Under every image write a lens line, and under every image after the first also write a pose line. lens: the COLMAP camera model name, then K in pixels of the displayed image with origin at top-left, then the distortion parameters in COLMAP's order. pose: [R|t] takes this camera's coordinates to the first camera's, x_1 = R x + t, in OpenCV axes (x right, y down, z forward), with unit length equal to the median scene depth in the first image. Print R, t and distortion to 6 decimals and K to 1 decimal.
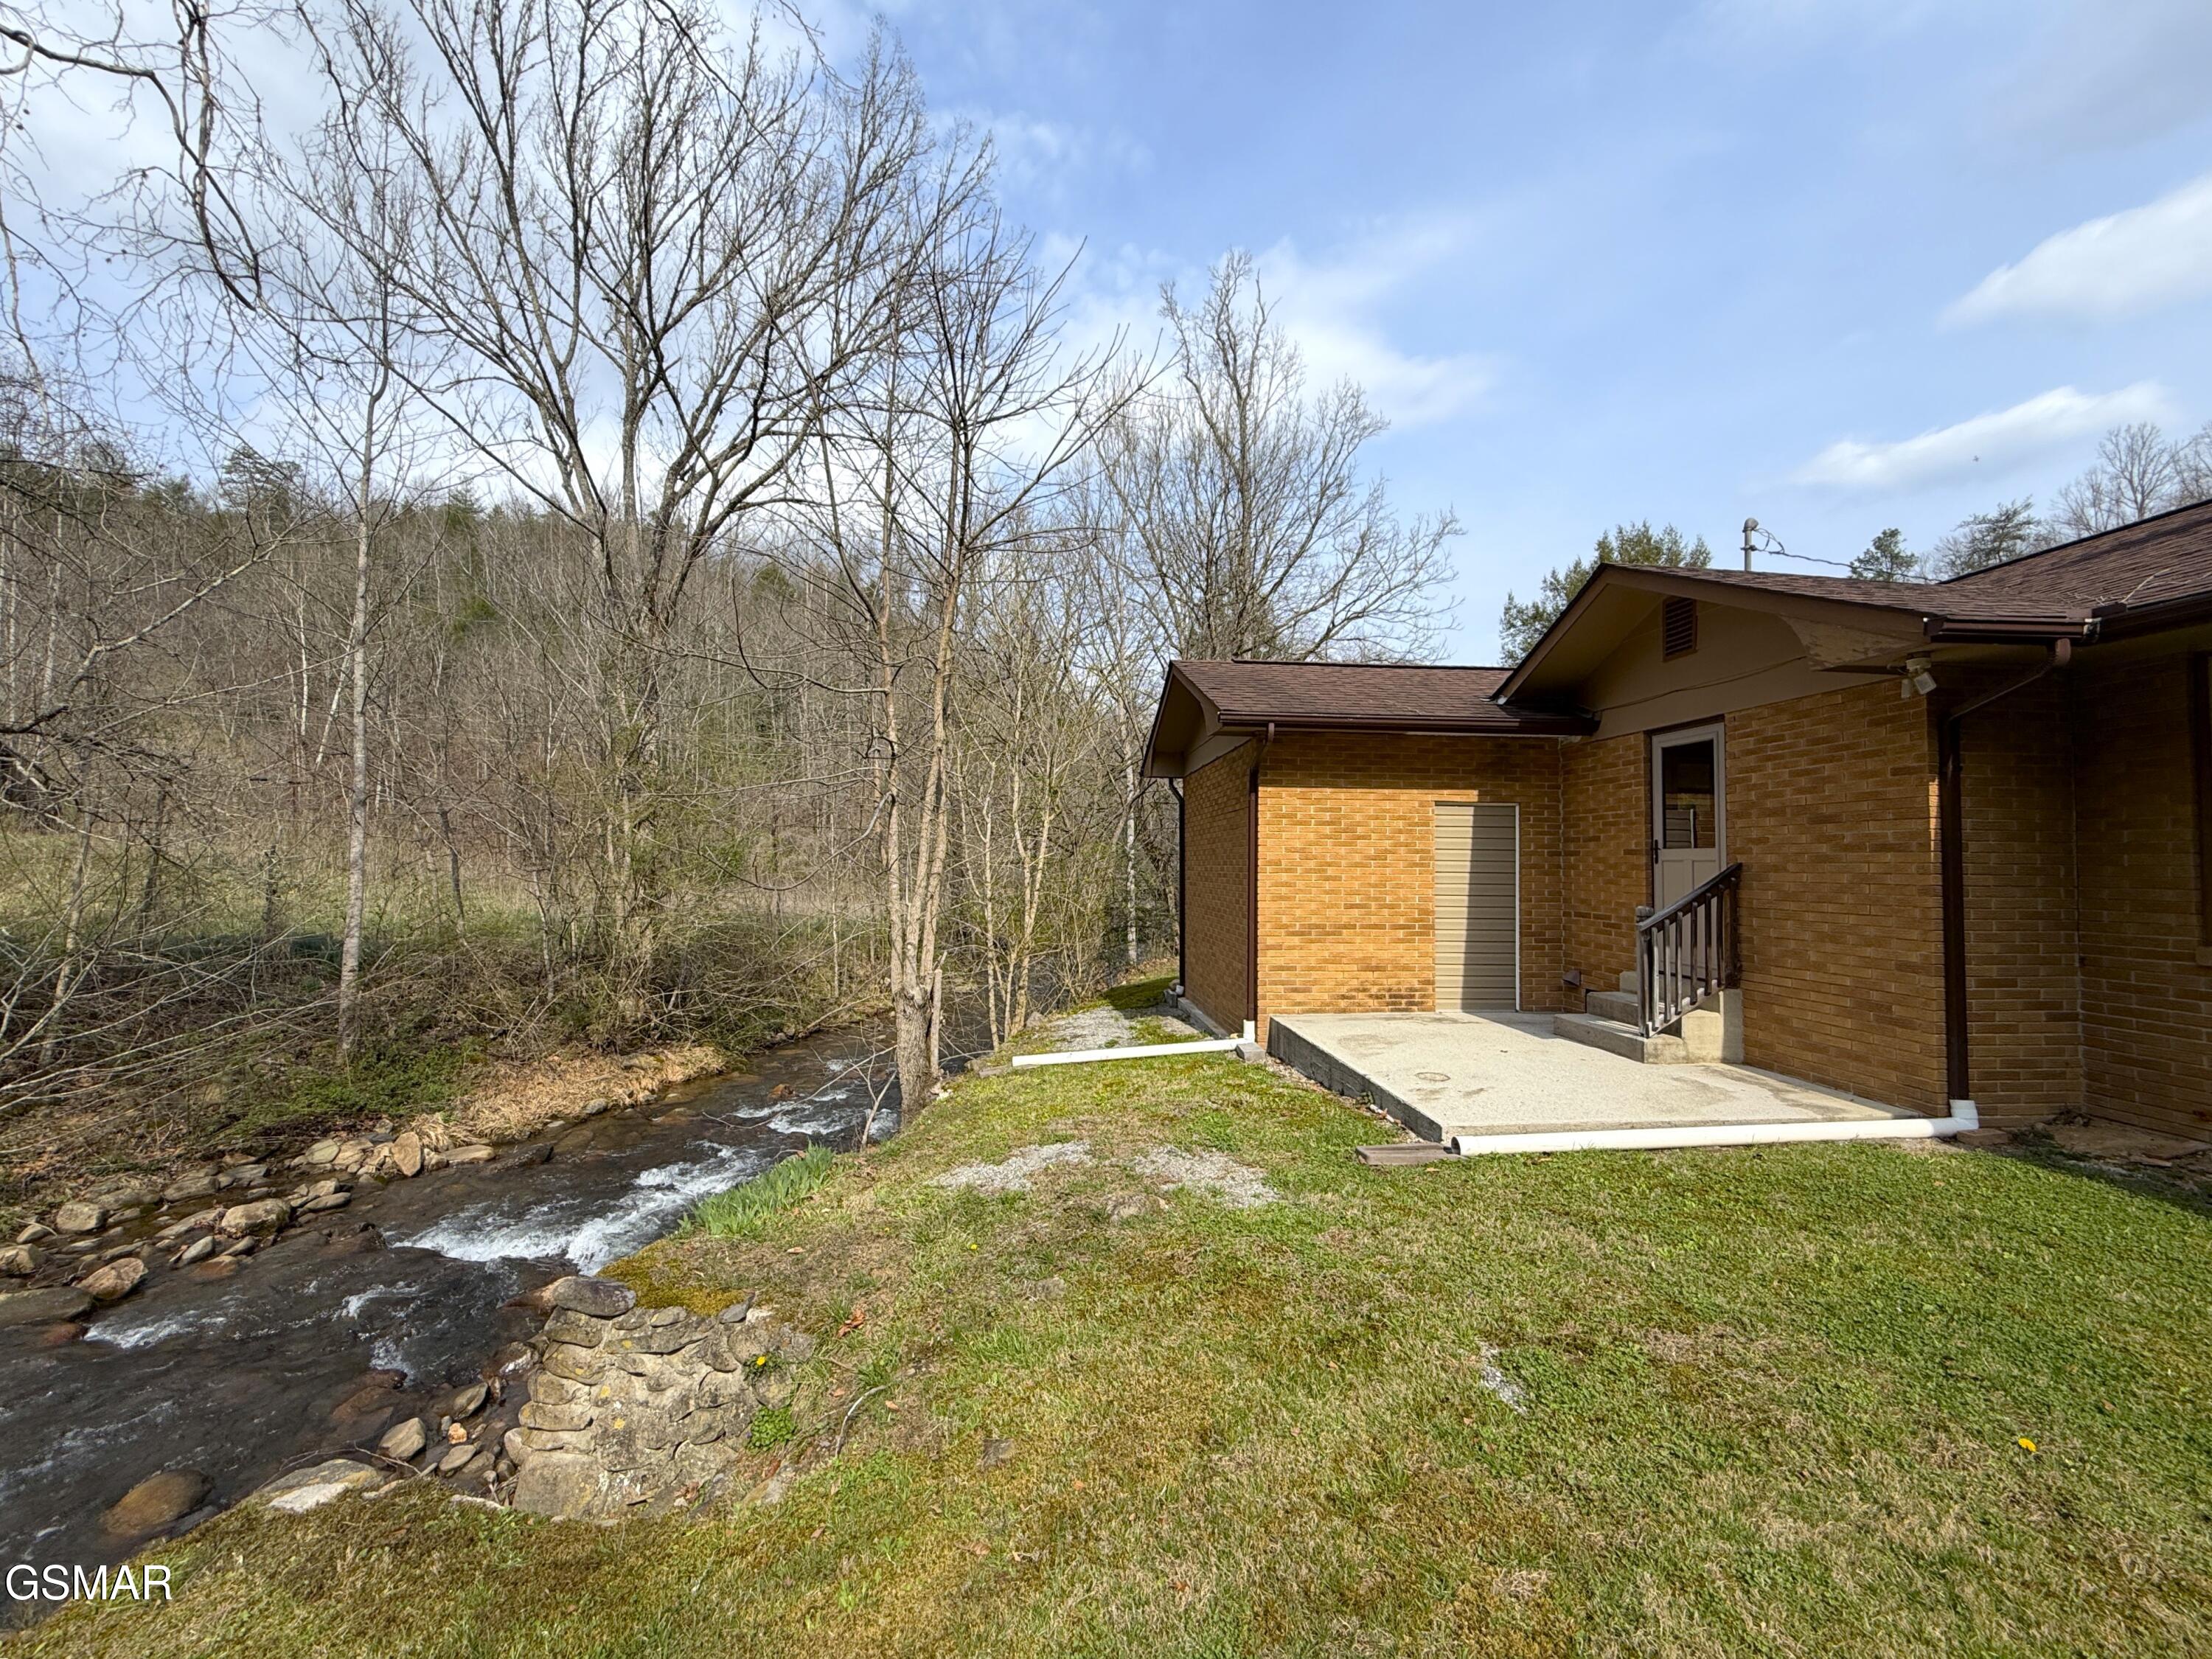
lens RADIAL K [[897.6, 0, 1105.4], [0, 897.6, 828.6], [0, 0, 1]] dist [0.001044, -0.000181]
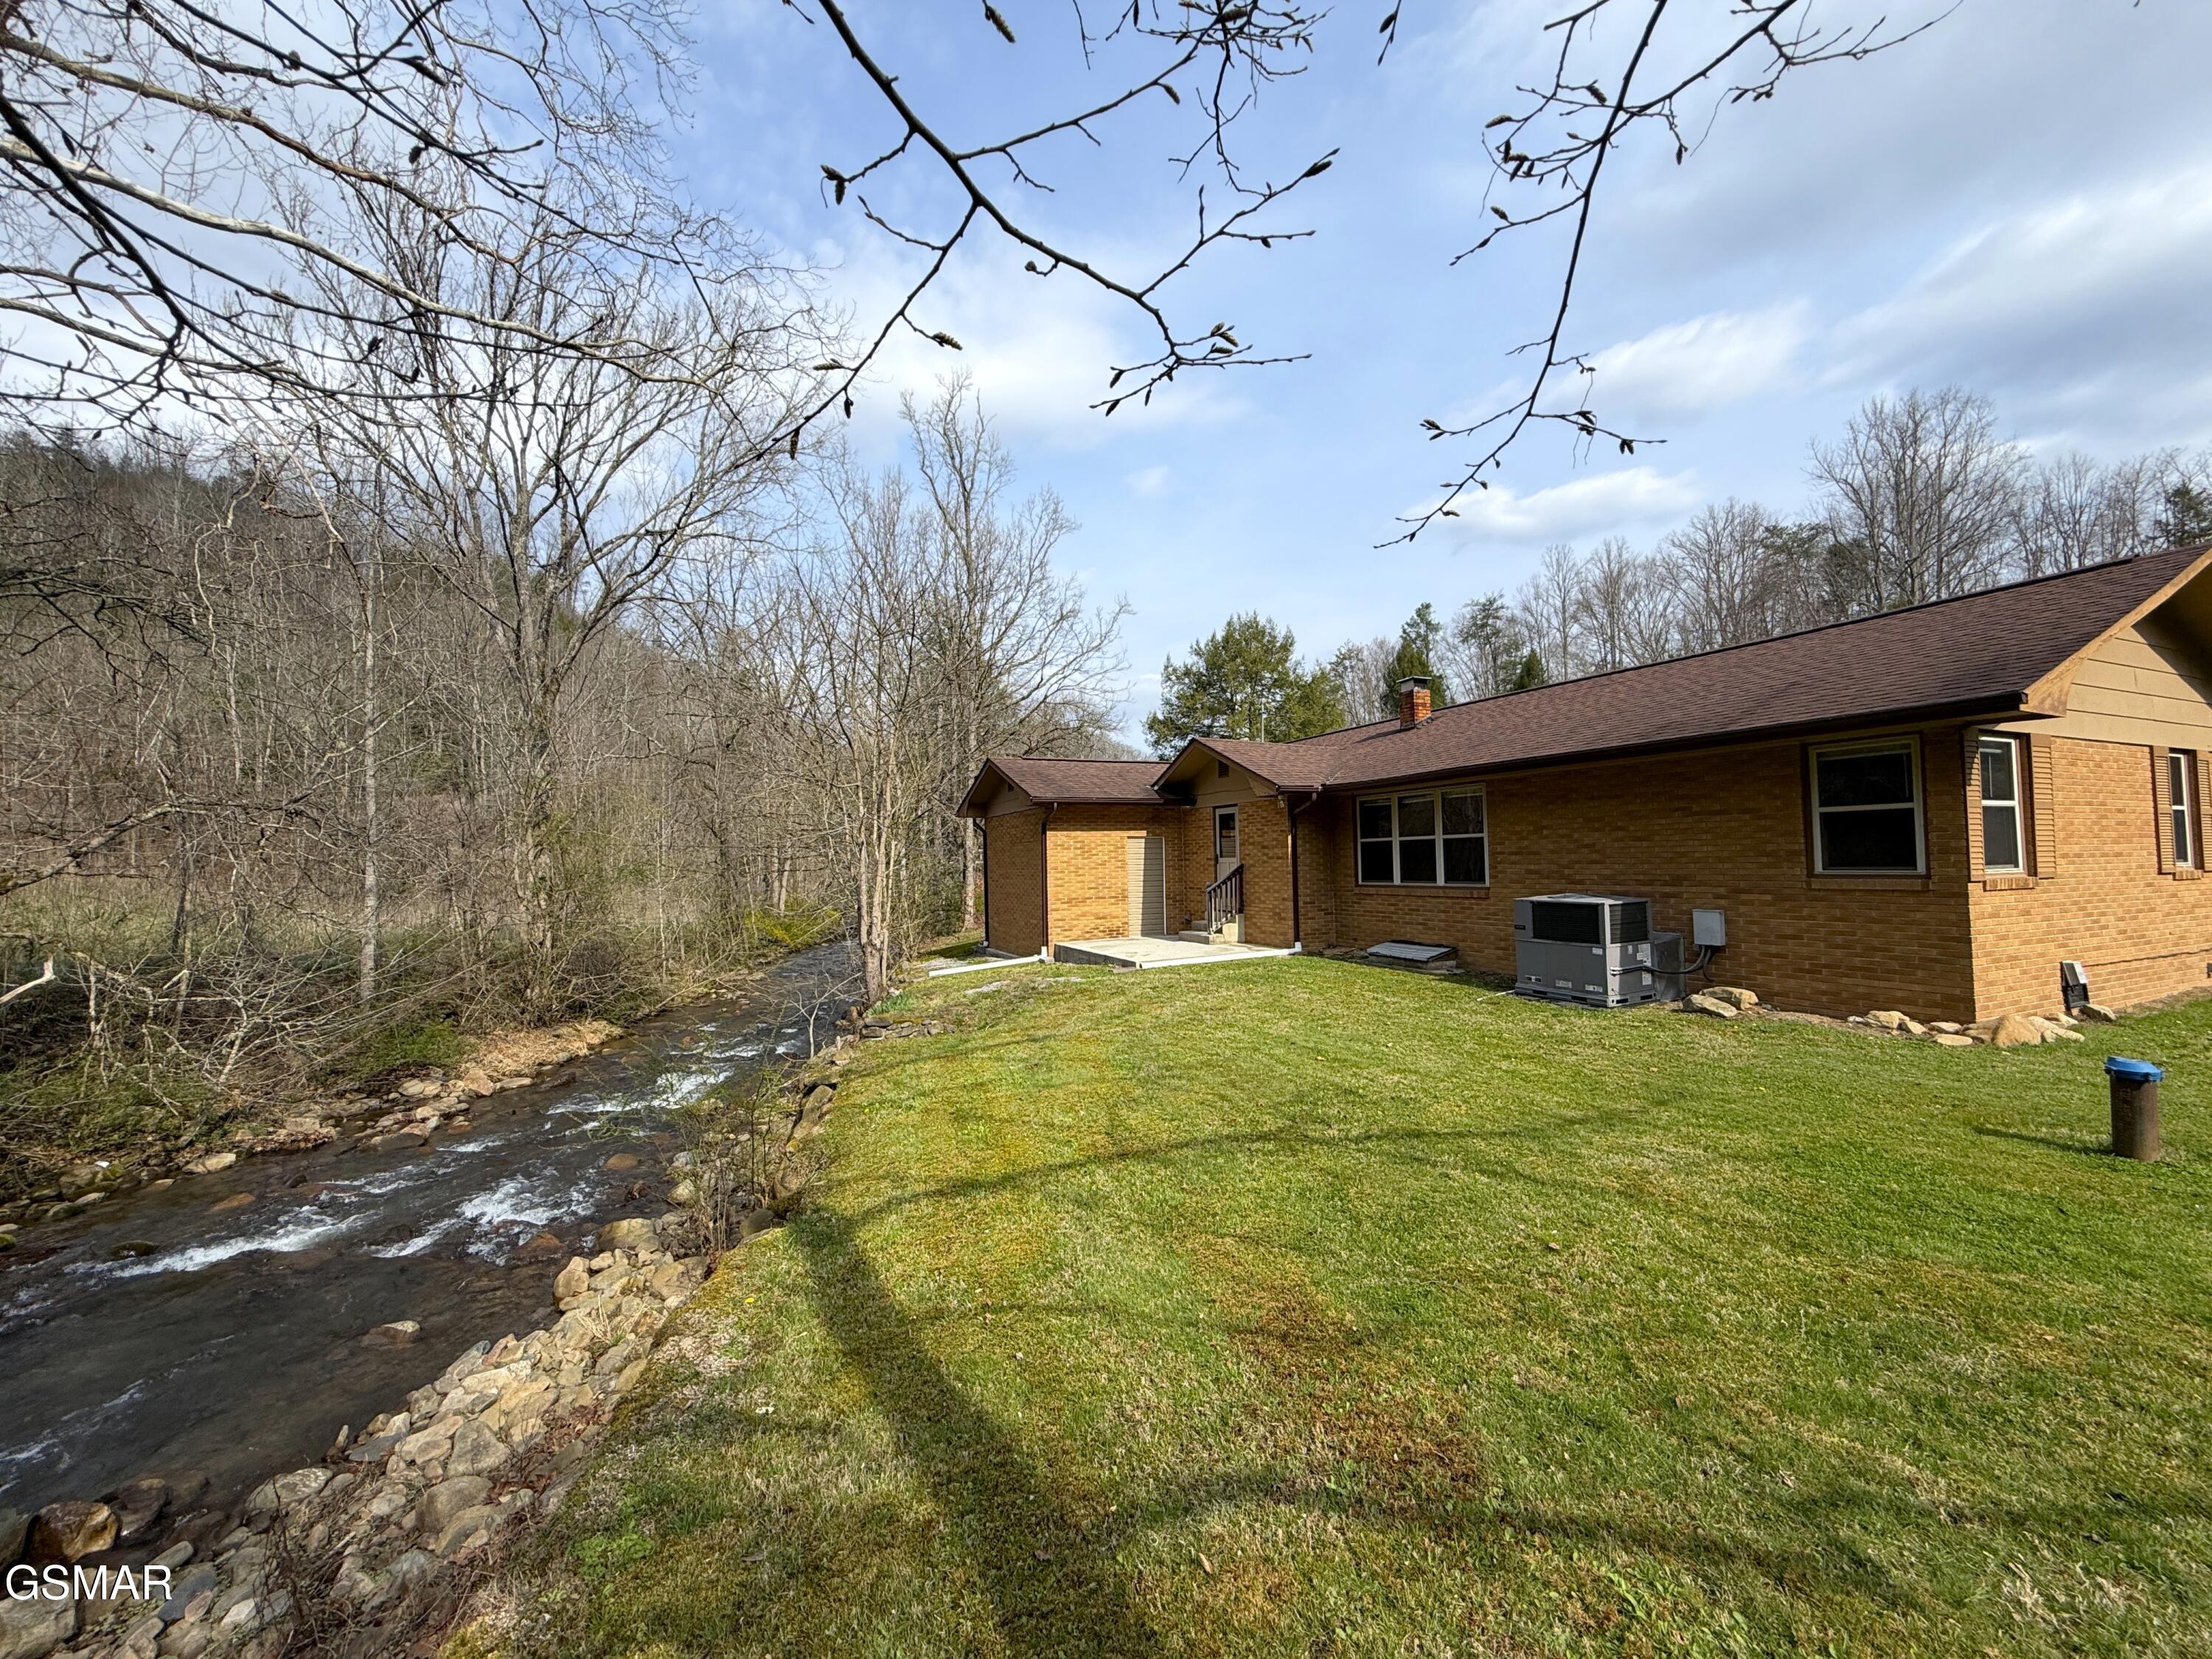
lens RADIAL K [[897.6, 0, 1106.4], [0, 897.6, 826.6], [0, 0, 1]] dist [0.001044, -0.000181]
pose [[0.940748, -0.016635, 0.338697, -0.392809], [0.016492, 0.999859, 0.003300, -0.062690], [-0.338704, 0.002481, 0.940890, -0.966877]]
